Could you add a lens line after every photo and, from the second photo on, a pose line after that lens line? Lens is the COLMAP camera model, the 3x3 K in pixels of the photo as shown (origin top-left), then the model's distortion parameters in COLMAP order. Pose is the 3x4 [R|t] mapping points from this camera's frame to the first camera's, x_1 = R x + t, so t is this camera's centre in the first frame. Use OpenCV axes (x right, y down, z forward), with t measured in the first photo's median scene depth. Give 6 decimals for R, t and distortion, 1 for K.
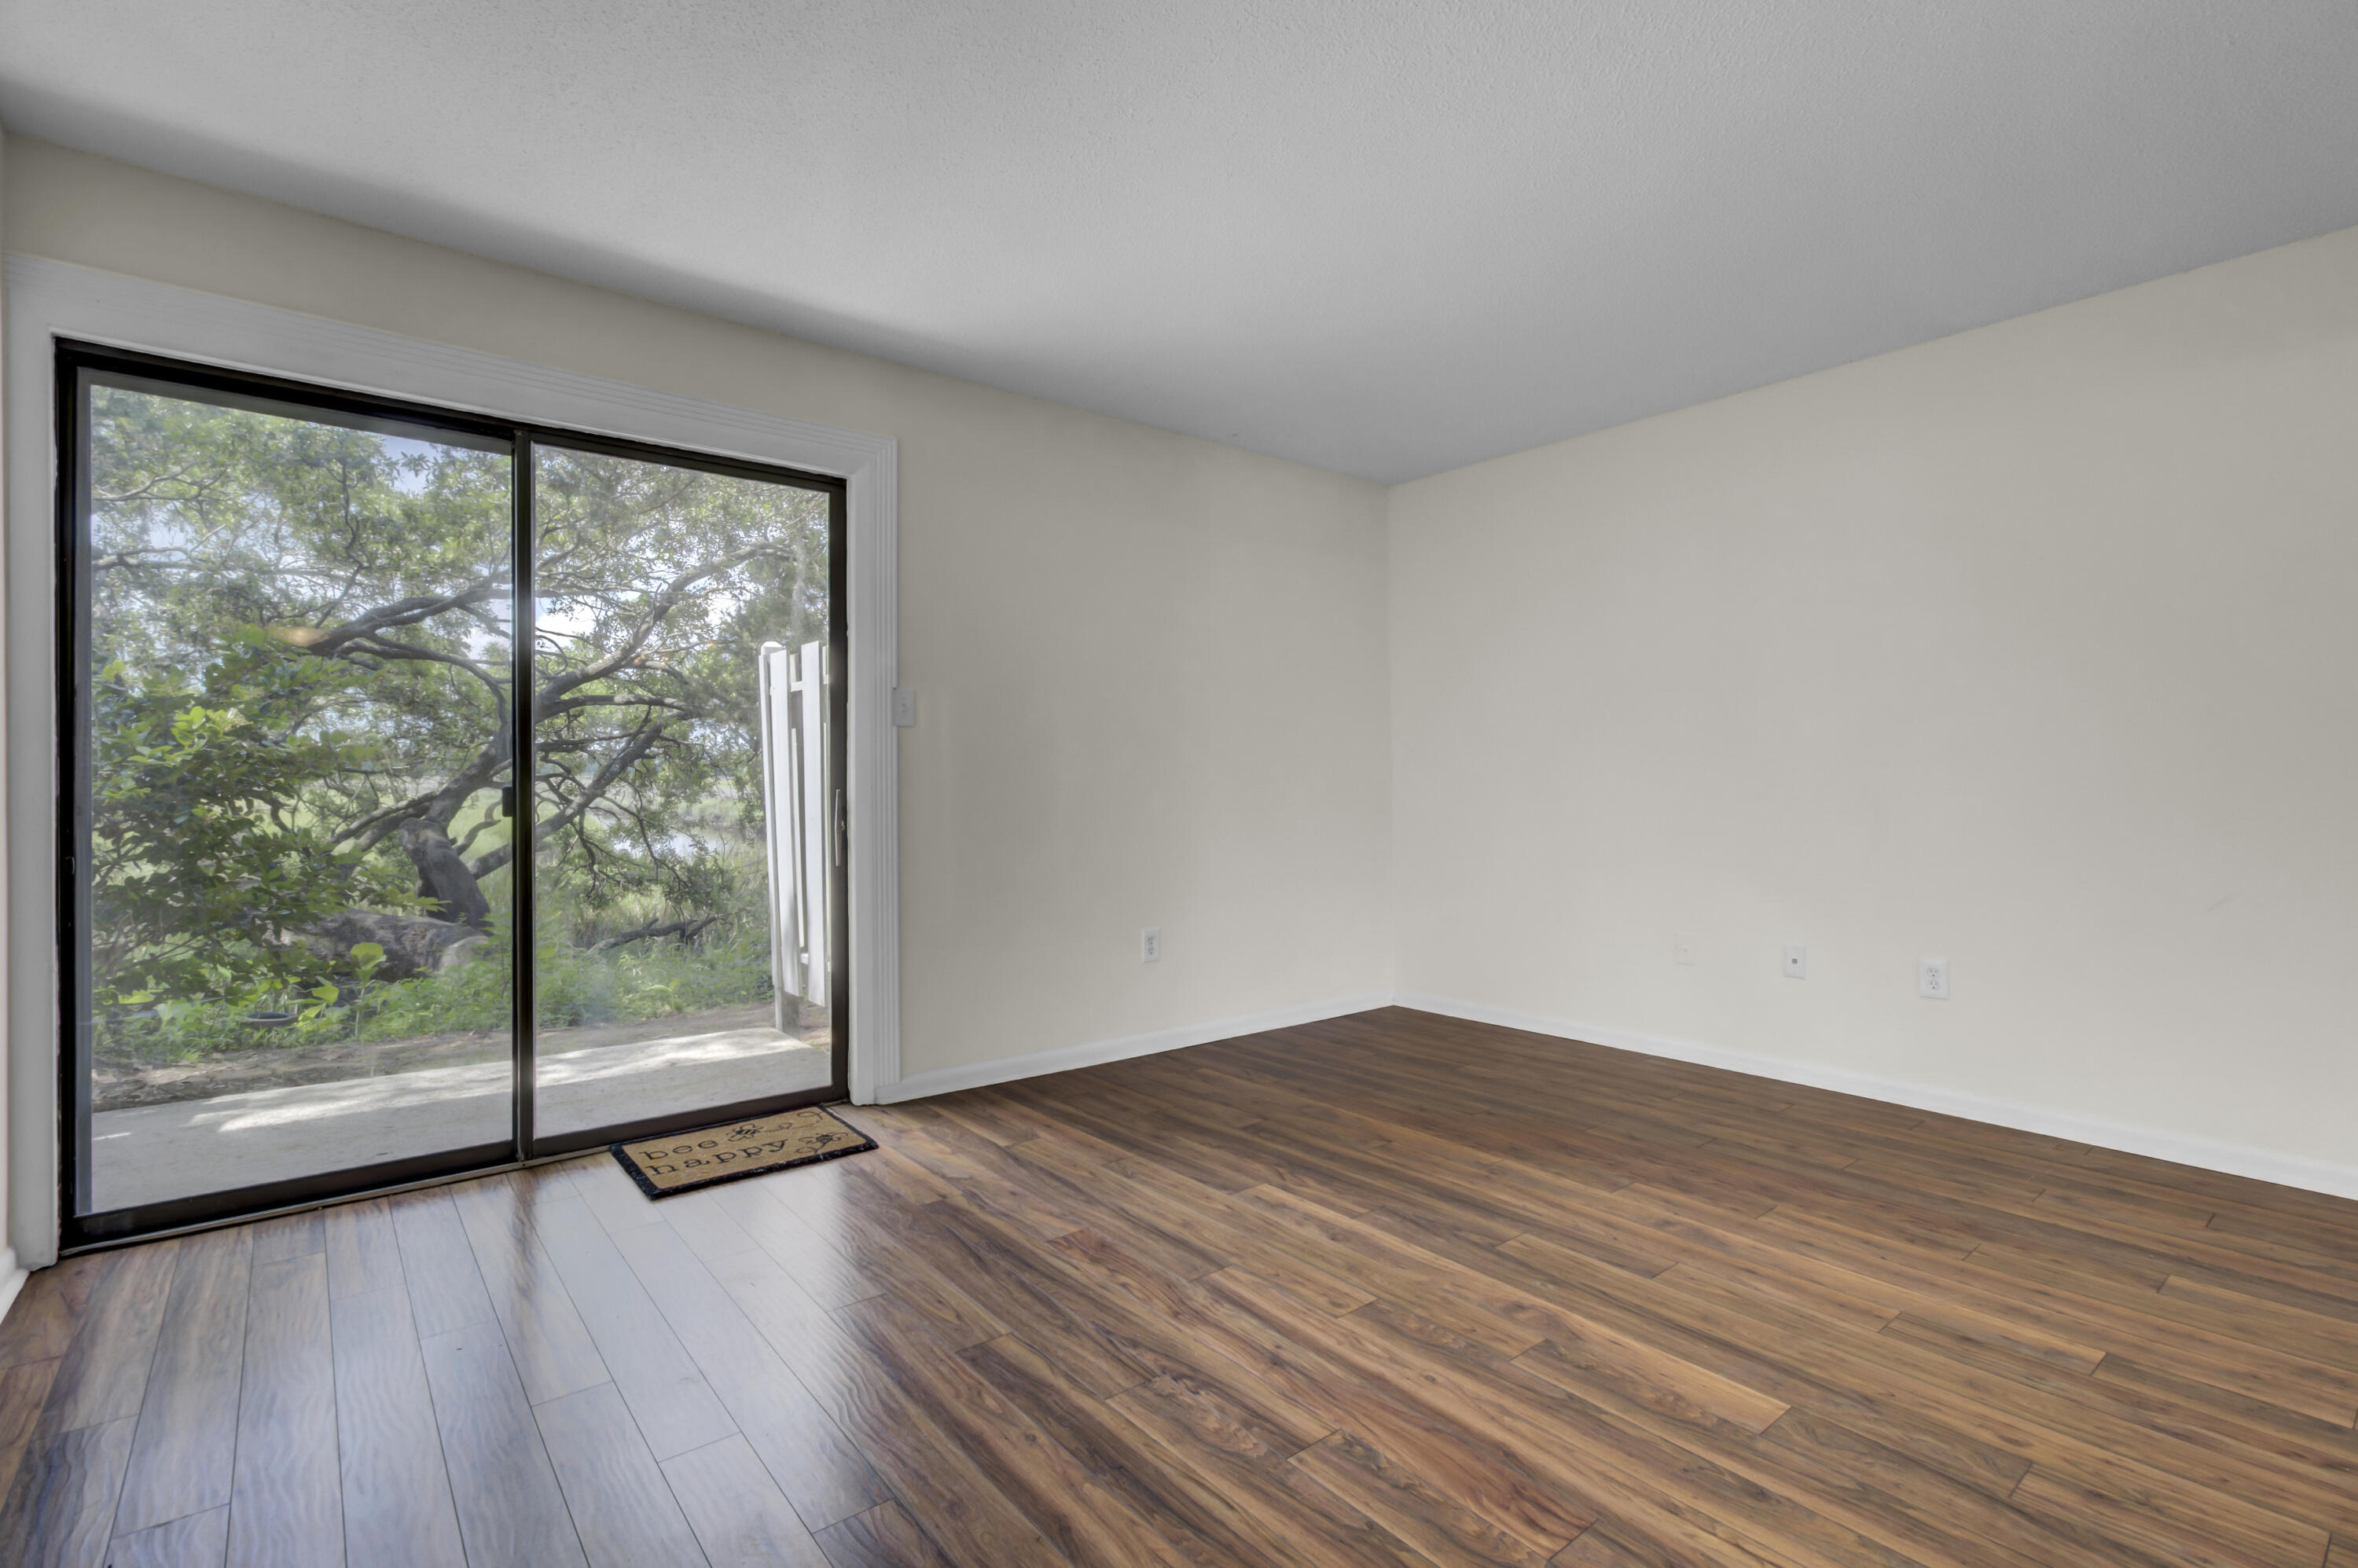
lens RADIAL K [[1071.6, 0, 1187.8], [0, 1071.6, 785.9], [0, 0, 1]] dist [-0.000545, -0.000271]
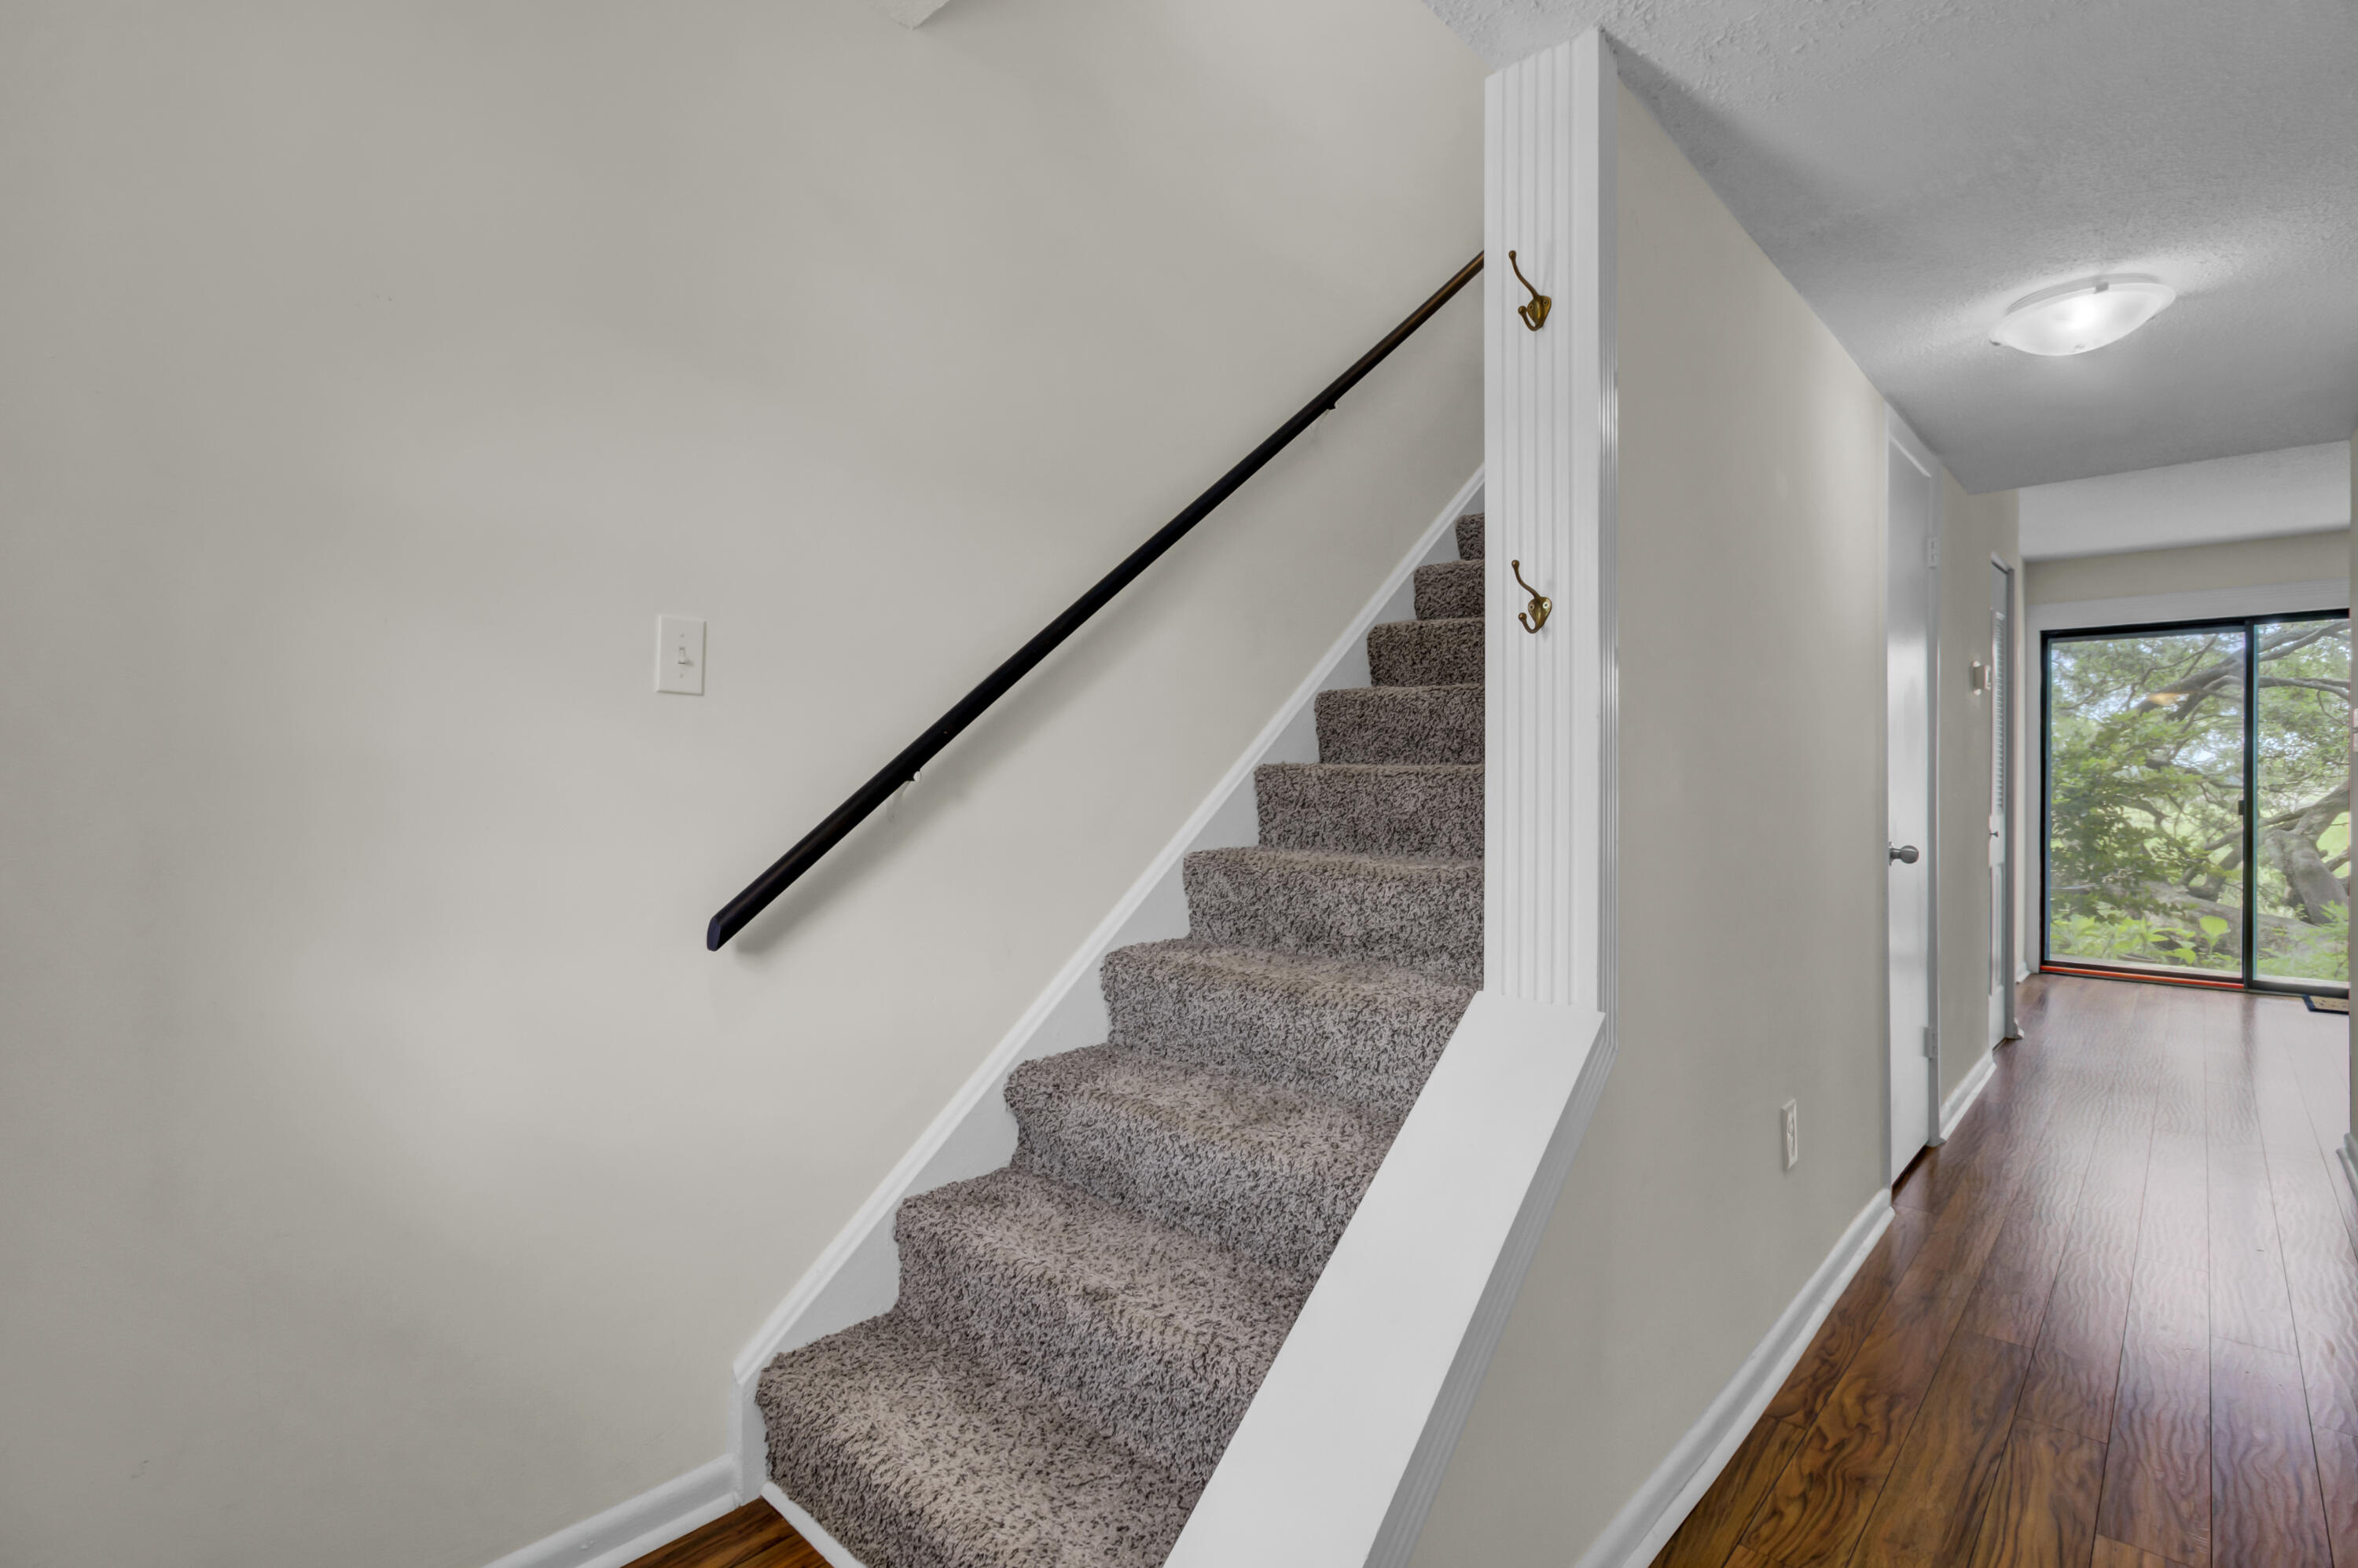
lens RADIAL K [[1071.6, 0, 1187.8], [0, 1071.6, 785.9], [0, 0, 1]] dist [-0.000545, -0.000271]
pose [[0.119357, -0.000733, -0.992851, 0.930983], [-0.012140, 0.999924, -0.002197, 0.002109], [0.992777, 0.012316, 0.119339, -0.990240]]
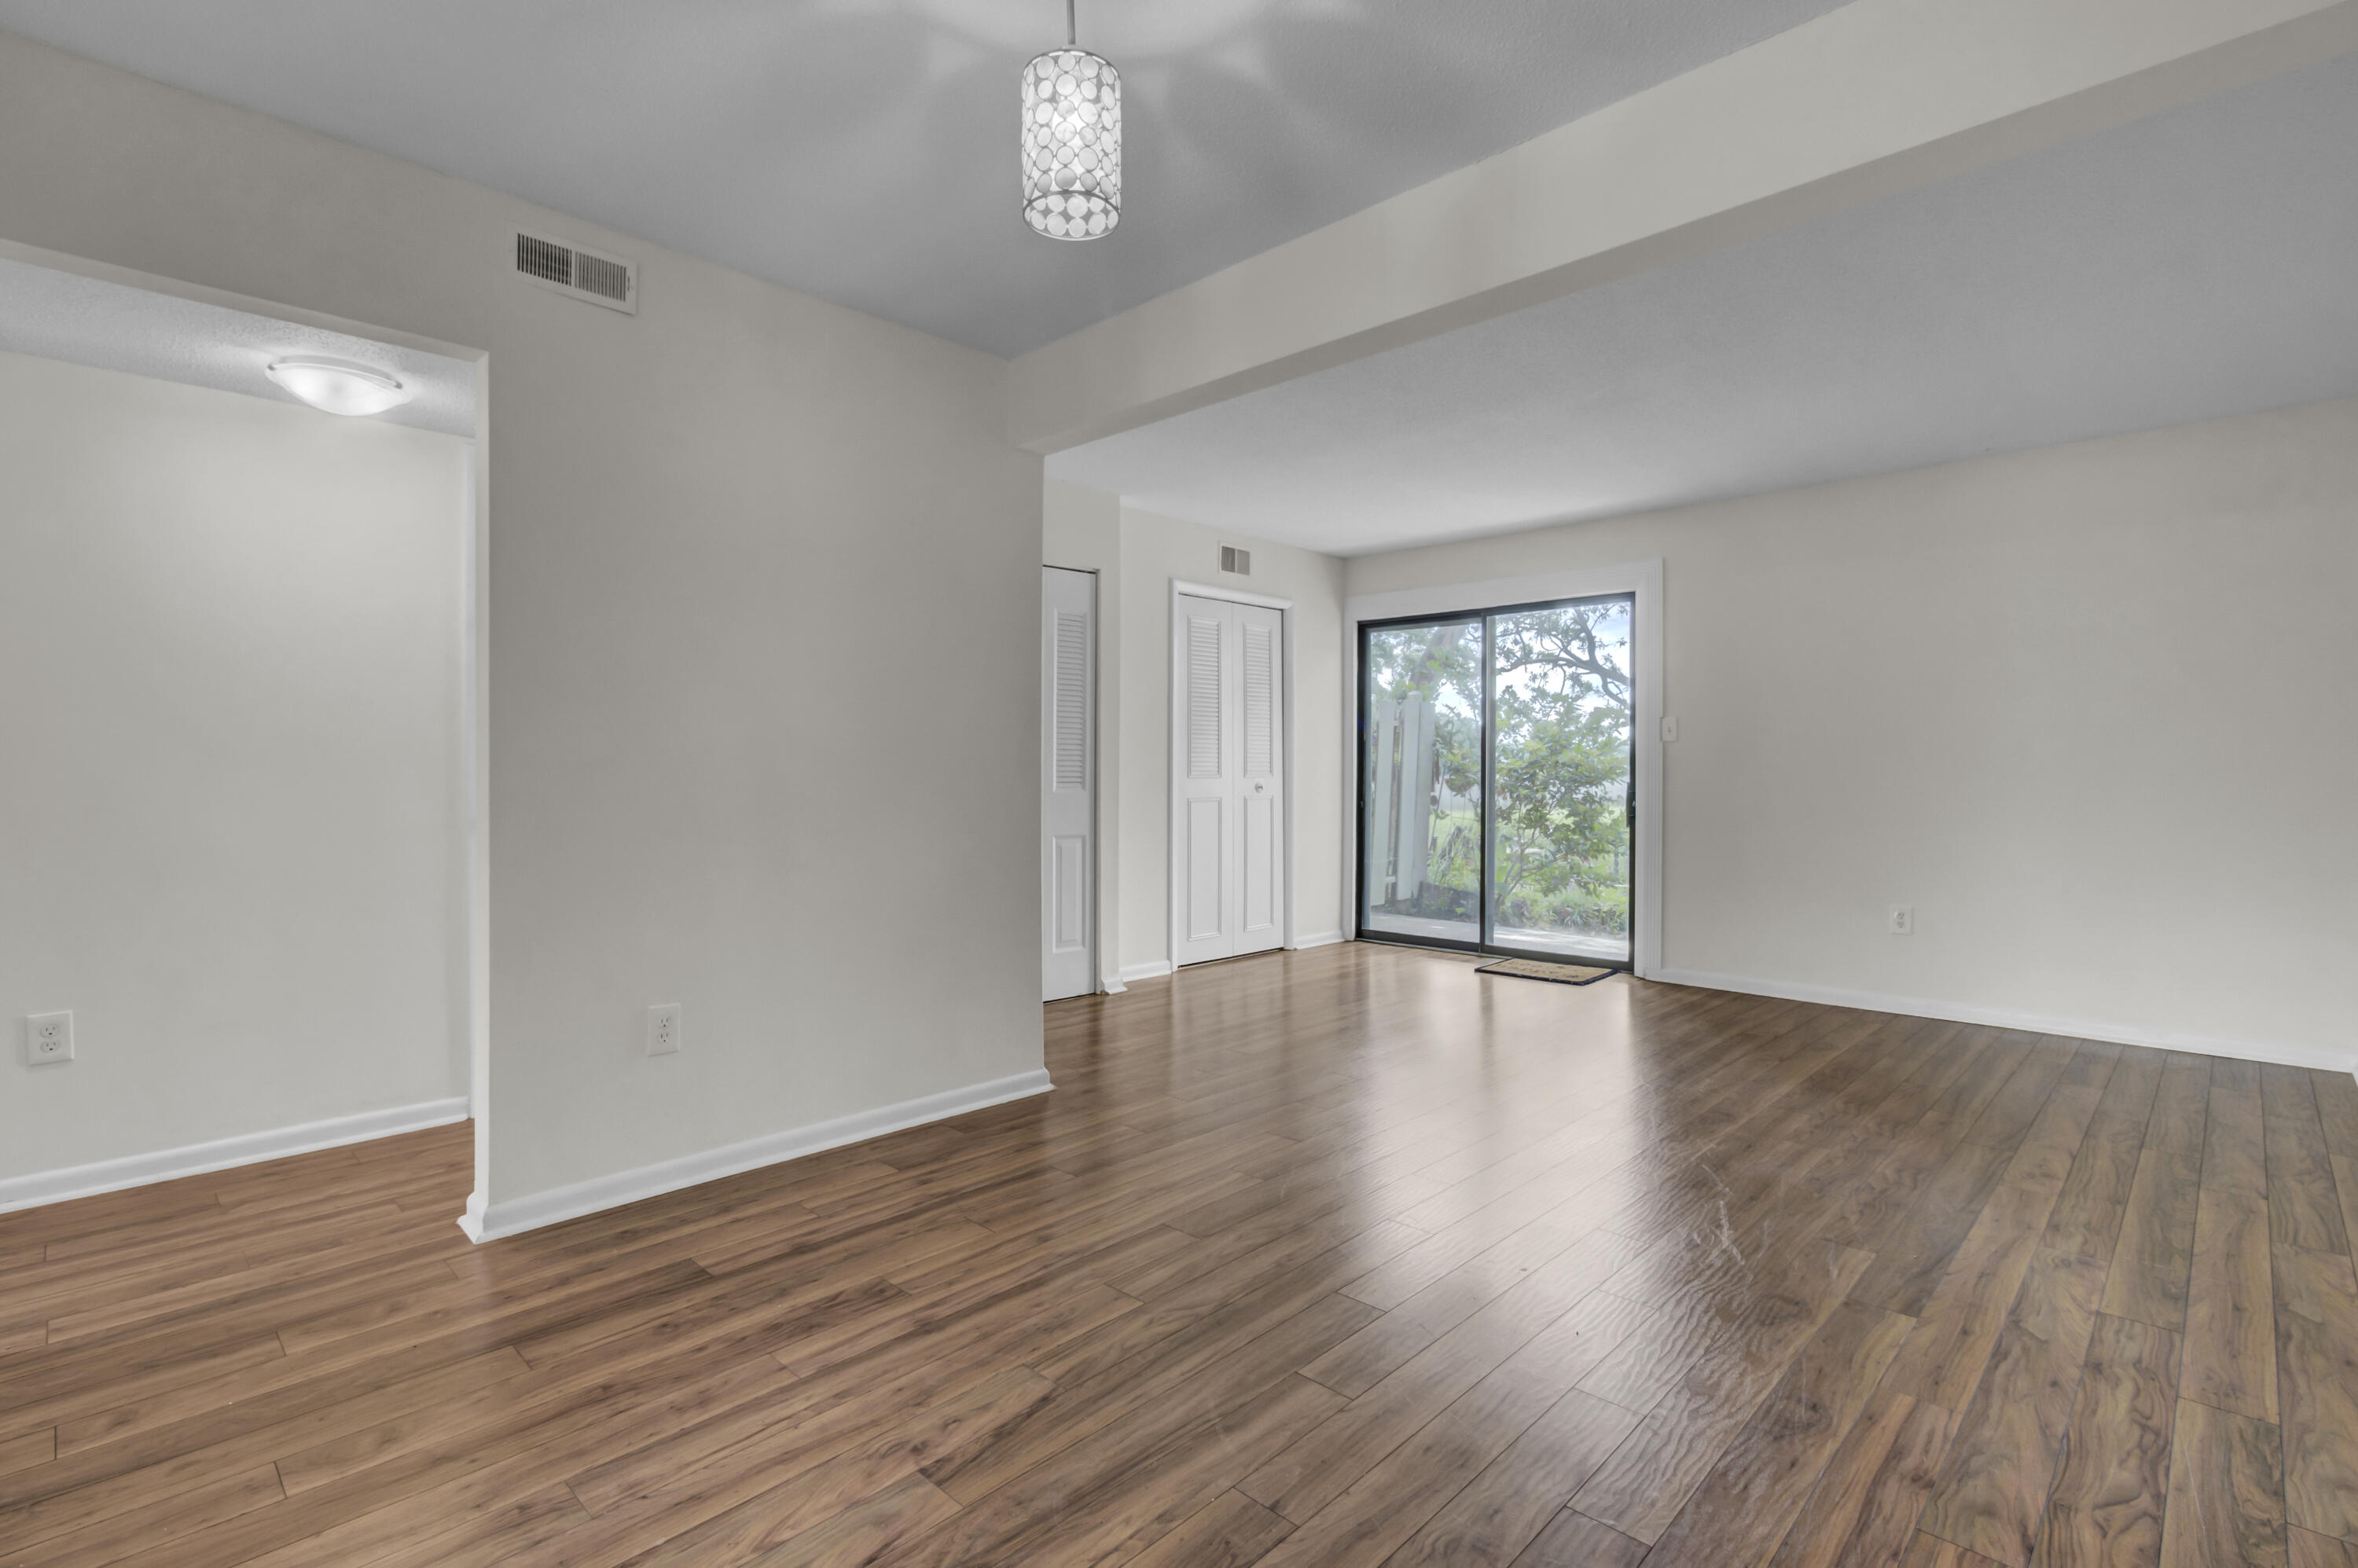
lens RADIAL K [[1098.6, 0, 1179.0], [0, 1098.6, 784.0], [0, 0, 1]] dist [-0.000852, 0.000070]
pose [[0.112743, 0.012704, -0.993543, 1.254076], [-0.001320, 0.999919, 0.012636, -0.012221], [0.993623, -0.000113, 0.112751, 0.127523]]
